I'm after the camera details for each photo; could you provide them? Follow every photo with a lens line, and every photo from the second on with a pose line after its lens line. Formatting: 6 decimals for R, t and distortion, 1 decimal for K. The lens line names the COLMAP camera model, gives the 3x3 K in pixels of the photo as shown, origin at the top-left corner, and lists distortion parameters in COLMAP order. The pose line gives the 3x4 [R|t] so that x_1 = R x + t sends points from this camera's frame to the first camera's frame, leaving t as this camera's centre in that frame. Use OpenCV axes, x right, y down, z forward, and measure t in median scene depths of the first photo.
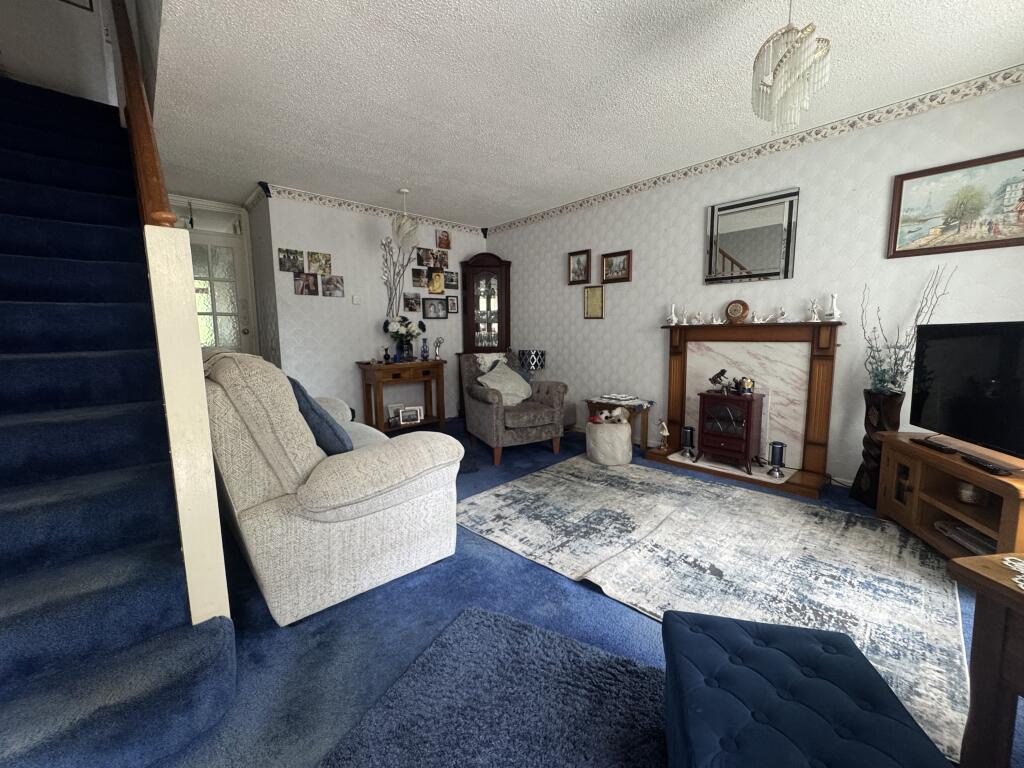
lens RADIAL K [[404.0, 0, 514.7], [0, 404.0, 380.3], [0, 0, 1]] dist [-0.002806, -0.000163]
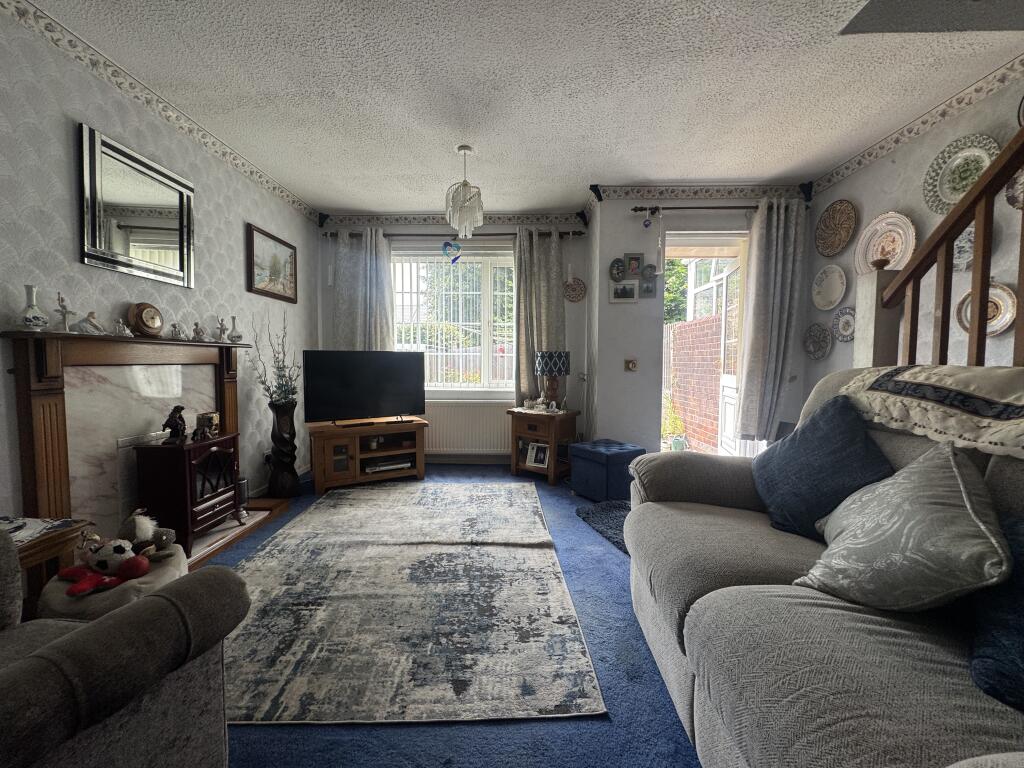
lens RADIAL K [[404.0, 0, 514.1], [0, 404.0, 382.8], [0, 0, 1]] dist [-0.002806, -0.000163]
pose [[-0.713482, -0.028353, 0.700100, -0.444206], [0.086016, 0.988079, 0.127676, -0.129681], [-0.695374, 0.151314, -0.702538, 1.358407]]
